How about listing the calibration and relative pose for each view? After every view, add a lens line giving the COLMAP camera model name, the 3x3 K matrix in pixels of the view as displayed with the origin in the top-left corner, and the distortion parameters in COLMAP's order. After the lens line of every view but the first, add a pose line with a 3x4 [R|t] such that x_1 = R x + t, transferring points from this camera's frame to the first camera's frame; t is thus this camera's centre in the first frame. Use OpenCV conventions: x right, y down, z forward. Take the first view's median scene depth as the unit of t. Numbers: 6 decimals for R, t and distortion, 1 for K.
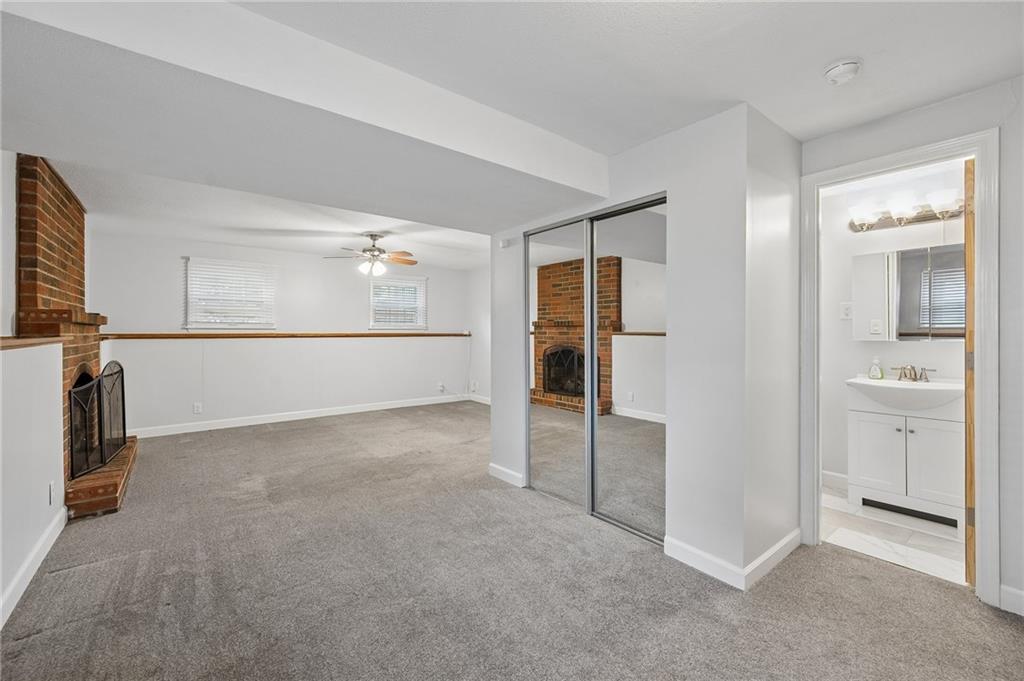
lens RADIAL K [[411.6, 0, 512.0], [0, 411.6, 340.5], [0, 0, 1]] dist [0.000420, -0.000011]
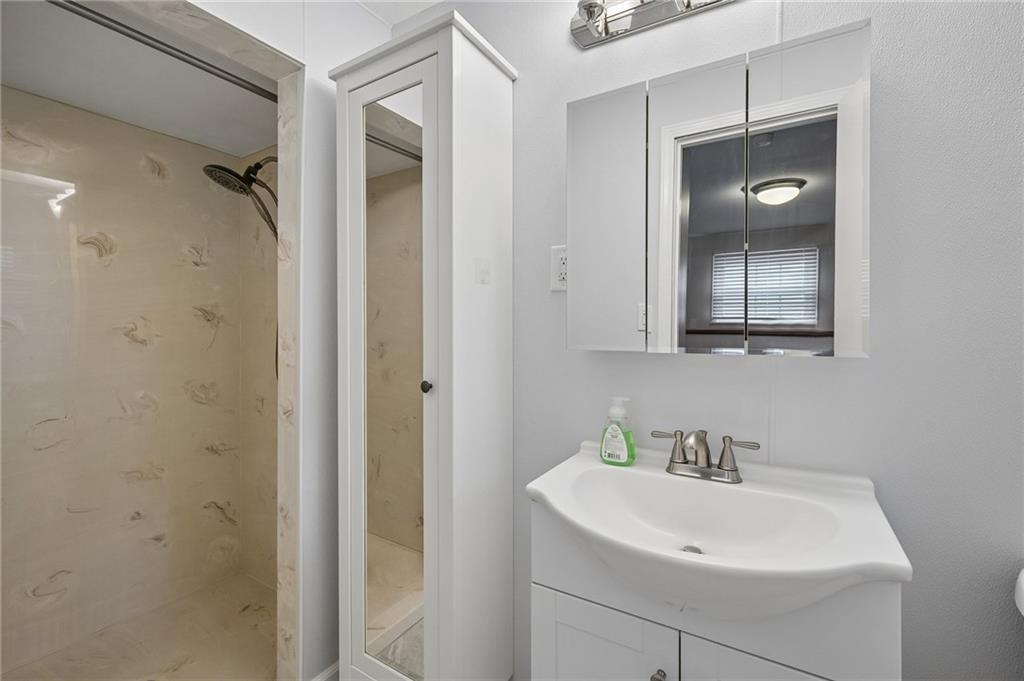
lens RADIAL K [[431.7, 0, 512.0], [0, 431.7, 340.5], [0, 0, 1]] dist [0.000395, -0.000005]
pose [[0.936789, -0.003007, 0.349882, 0.693618], [-0.001620, 0.999915, 0.012929, -0.012960], [-0.349891, -0.012679, 0.936705, 0.713214]]
